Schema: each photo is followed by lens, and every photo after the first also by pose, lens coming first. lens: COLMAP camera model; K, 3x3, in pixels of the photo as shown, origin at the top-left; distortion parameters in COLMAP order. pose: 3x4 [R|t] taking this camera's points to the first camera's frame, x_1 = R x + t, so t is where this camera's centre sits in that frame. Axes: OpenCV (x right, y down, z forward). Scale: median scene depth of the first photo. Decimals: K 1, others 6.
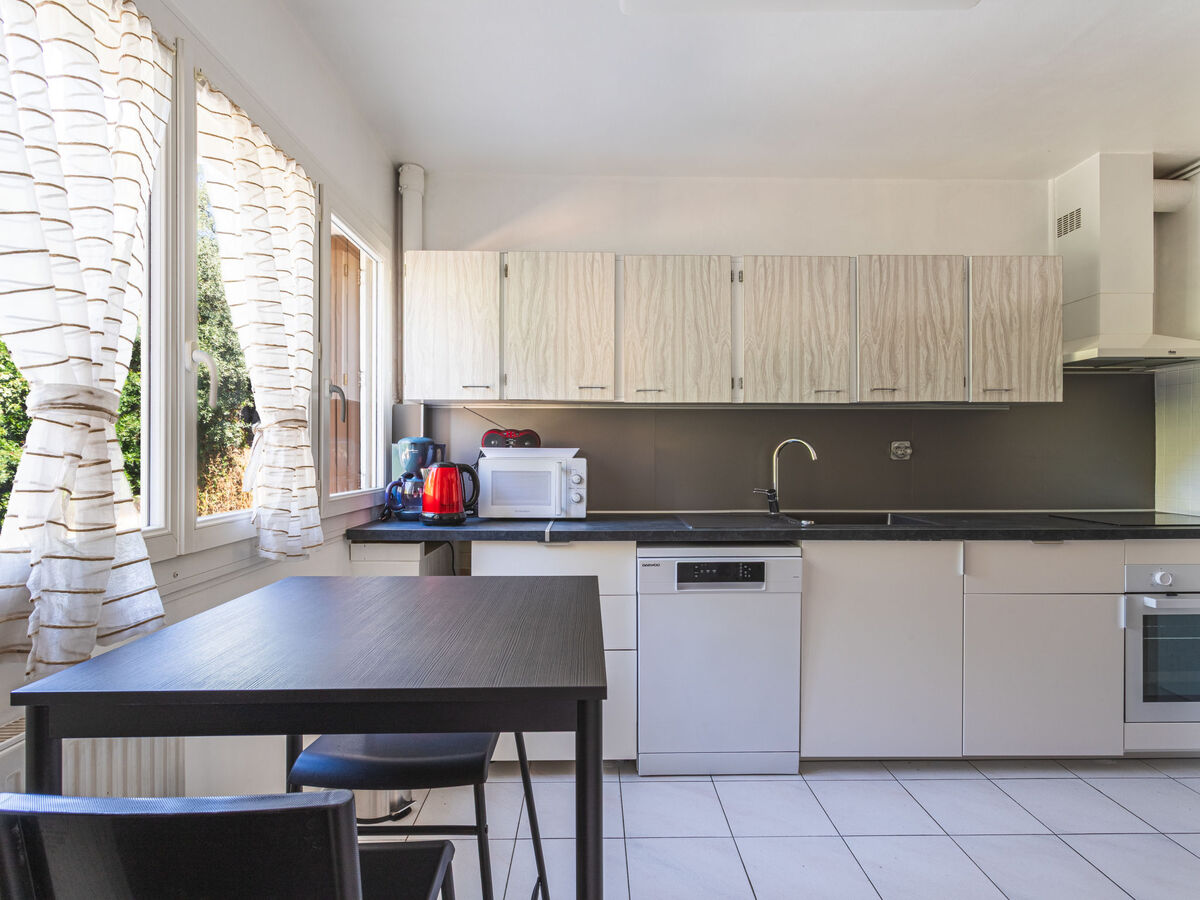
lens RADIAL K [[644.7, 0, 605.3], [0, 644.7, 453.6], [0, 0, 1]] dist [0.001711, 0.000702]
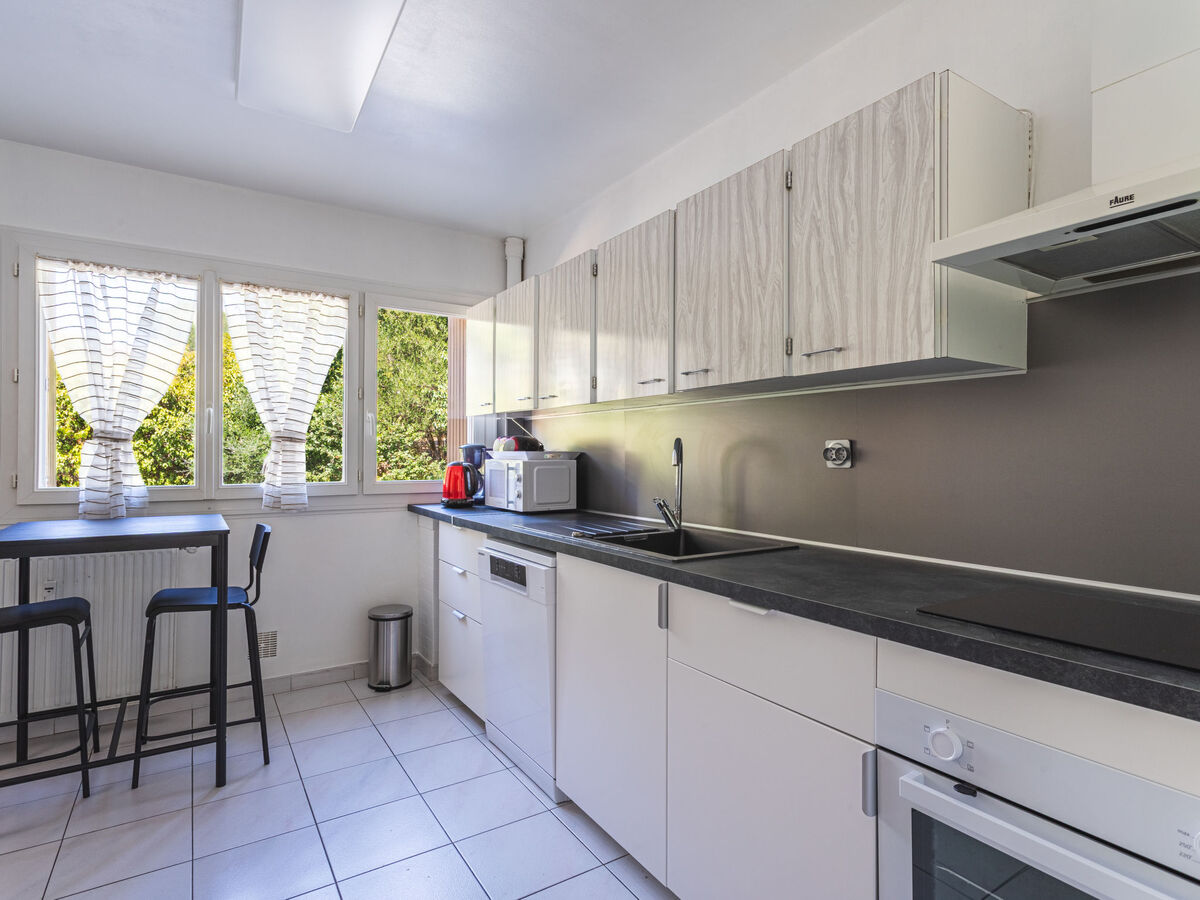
lens RADIAL K [[644.7, 0, 605.3], [0, 644.7, 453.6], [0, 0, 1]] dist [0.001711, 0.000702]
pose [[0.522771, -0.000361, -0.852473, 1.010800], [-0.006589, 0.999968, -0.004464, -0.000644], [0.852448, 0.007950, 0.522752, 0.516563]]
